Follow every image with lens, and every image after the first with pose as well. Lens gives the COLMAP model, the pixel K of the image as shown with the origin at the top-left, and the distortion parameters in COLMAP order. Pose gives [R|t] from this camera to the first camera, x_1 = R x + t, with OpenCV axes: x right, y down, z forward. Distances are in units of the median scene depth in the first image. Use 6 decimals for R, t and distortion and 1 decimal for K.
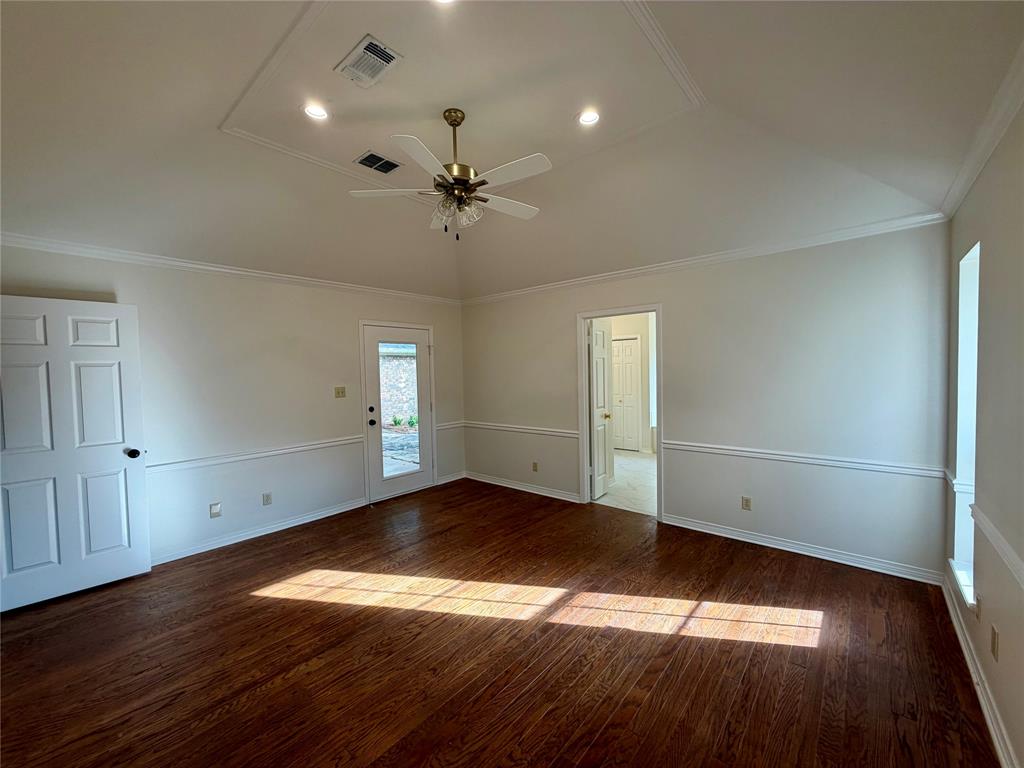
lens RADIAL K [[408.5, 0, 512.4], [0, 408.5, 384.8], [0, 0, 1]] dist [0.000049, -0.000074]
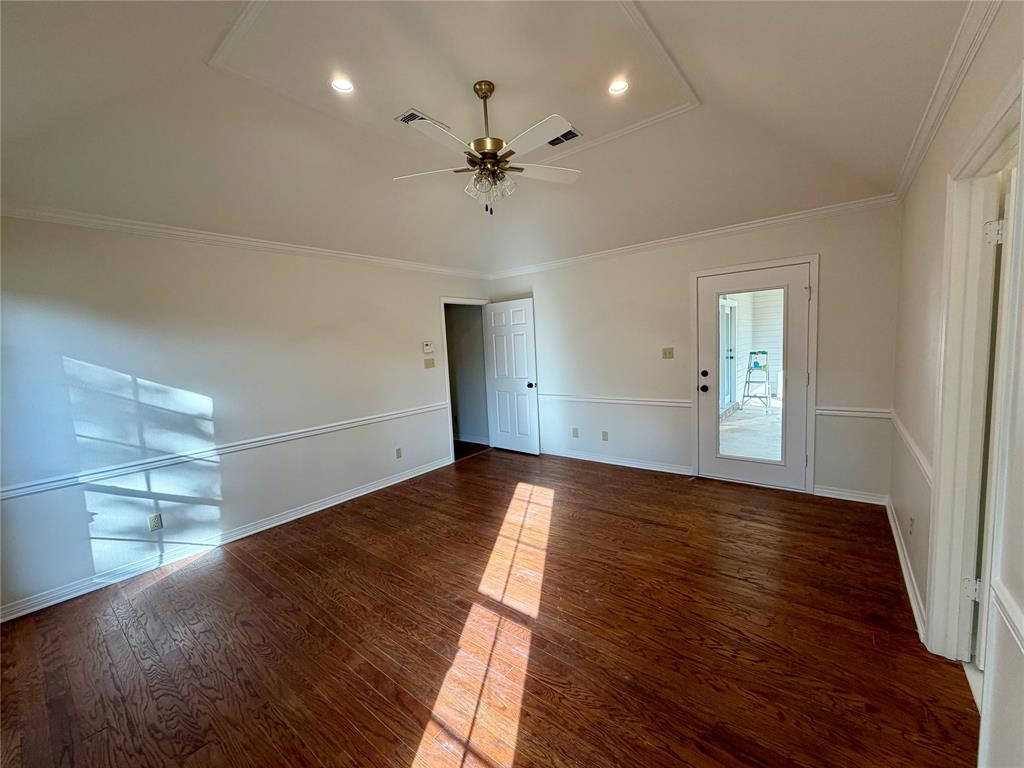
lens RADIAL K [[408.5, 0, 512.4], [0, 408.5, 384.8], [0, 0, 1]] dist [0.000049, -0.000074]
pose [[0.043656, 0.120967, -0.991696, 0.871942], [0.014819, 0.992455, 0.121712, -0.049986], [0.998937, -0.020010, 0.041534, 0.933558]]
